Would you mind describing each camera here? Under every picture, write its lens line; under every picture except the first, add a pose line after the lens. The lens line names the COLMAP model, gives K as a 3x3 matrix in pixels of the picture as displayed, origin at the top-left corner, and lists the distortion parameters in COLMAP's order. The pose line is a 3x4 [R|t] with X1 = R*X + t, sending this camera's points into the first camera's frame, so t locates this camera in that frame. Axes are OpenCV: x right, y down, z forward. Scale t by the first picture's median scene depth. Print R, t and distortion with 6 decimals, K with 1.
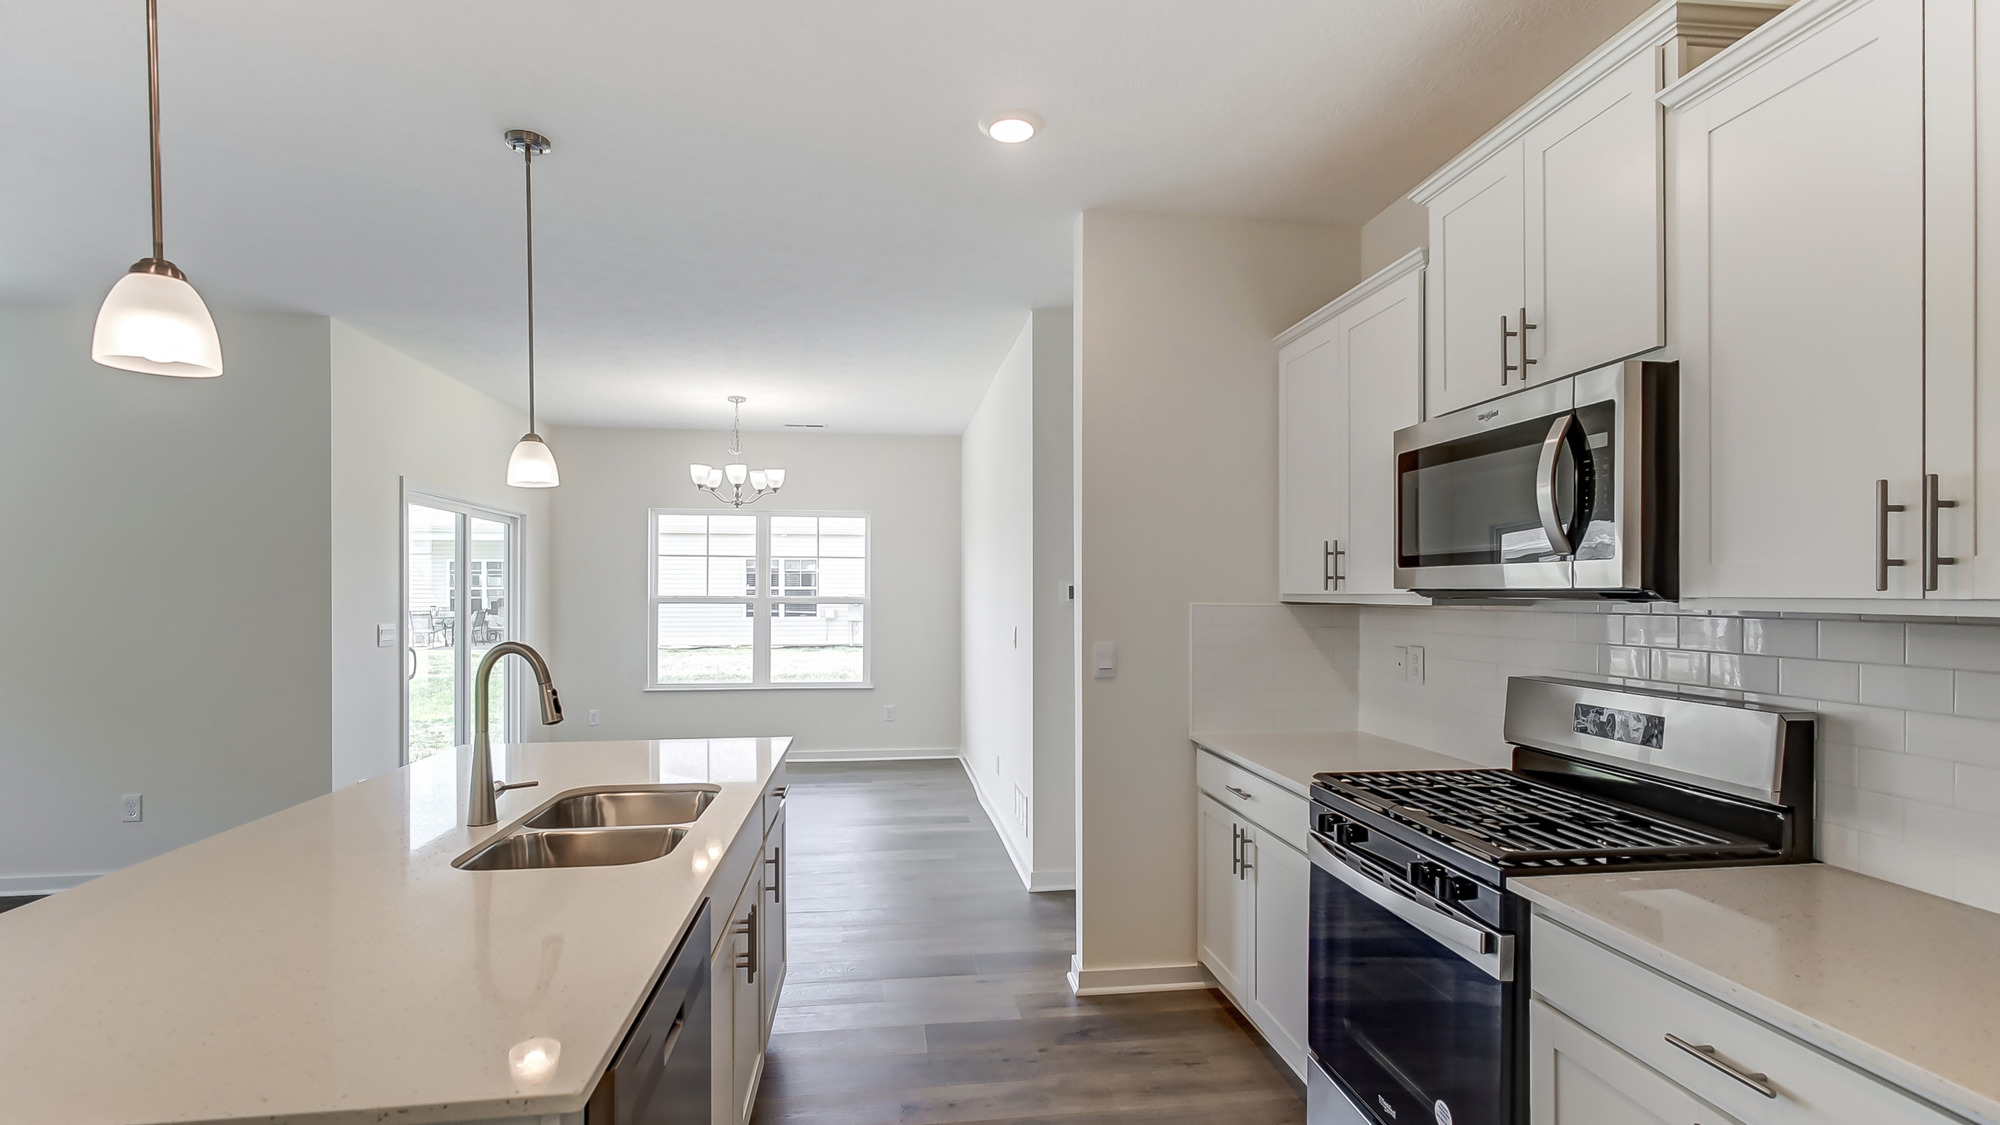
lens RADIAL K [[941.5, 0, 986.7], [0, 941.5, 601.9], [0, 0, 1]] dist [0.001718, 0.000881]
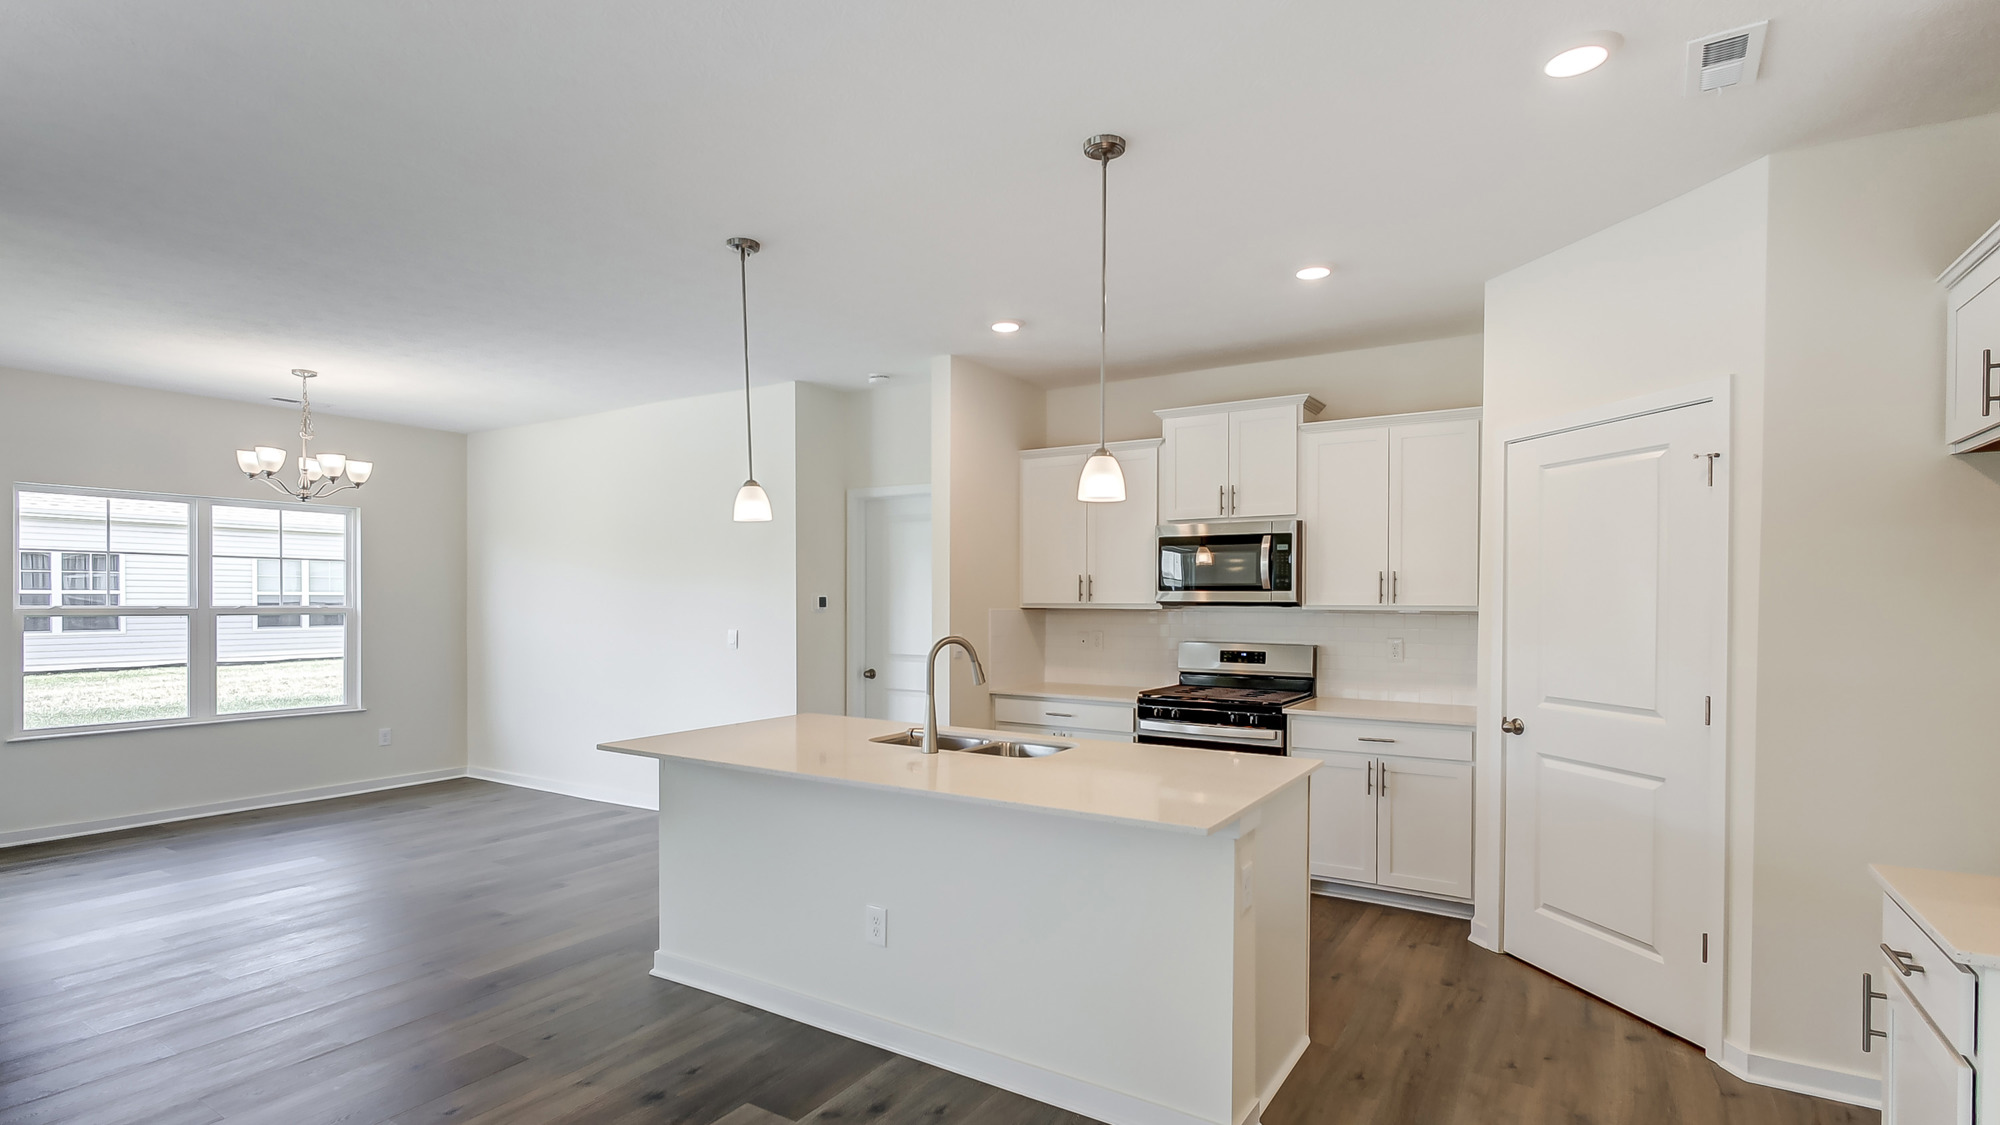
lens RADIAL K [[941.5, 0, 1005.2], [0, 941.5, 620.8], [0, 0, 1]] dist [0.001718, 0.000881]
pose [[0.642570, -0.018774, 0.765997, -0.527077], [0.006414, 0.999797, 0.019123, -0.004600], [-0.766200, -0.007375, 0.642560, -0.032492]]
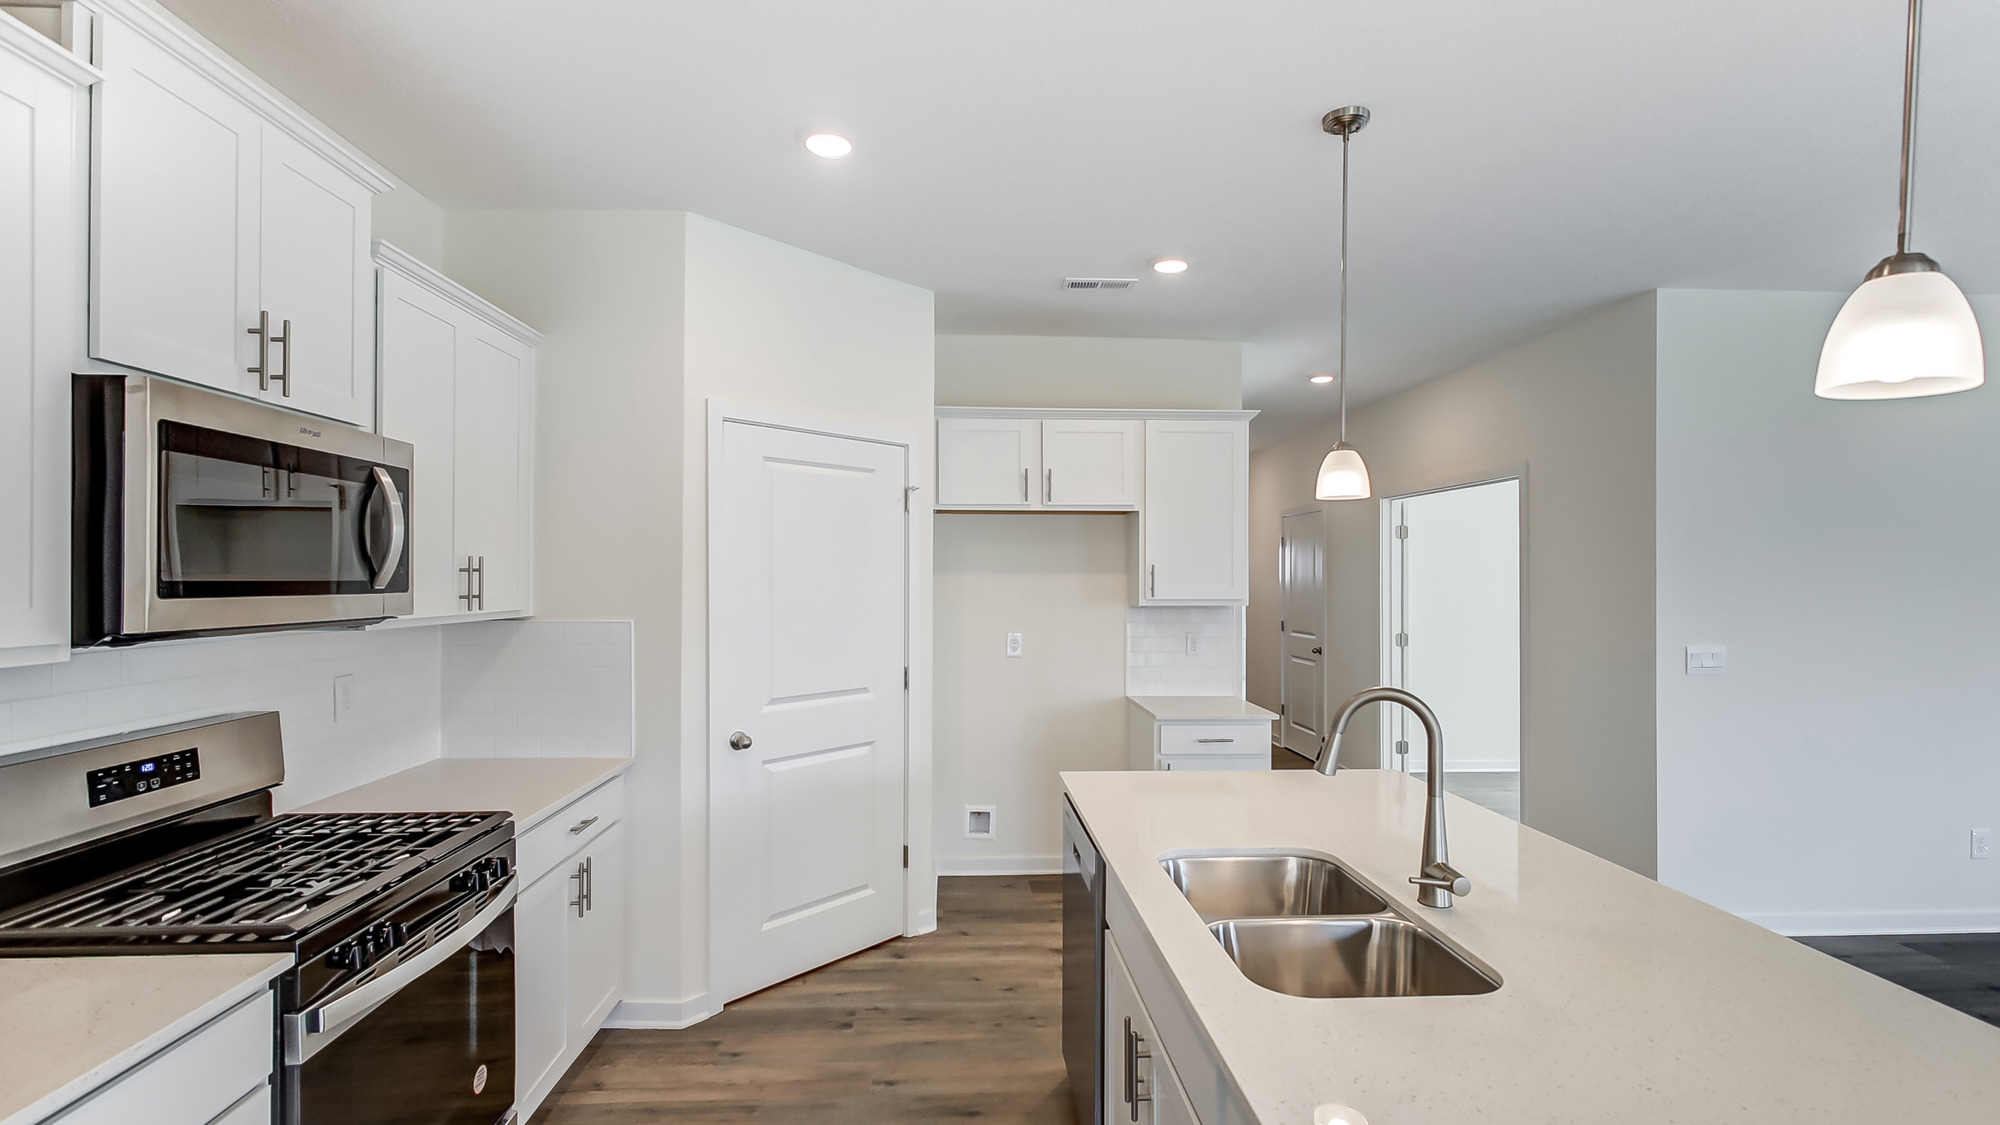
lens RADIAL K [[941.5, 0, 1002.9], [0, 941.5, 580.1], [0, 0, 1]] dist [0.001718, 0.000881]
pose [[-0.997544, -0.004078, 0.069918, -0.065120], [-0.003140, 0.999904, 0.013526, -0.022184], [-0.069967, 0.013273, -0.997461, 0.600416]]
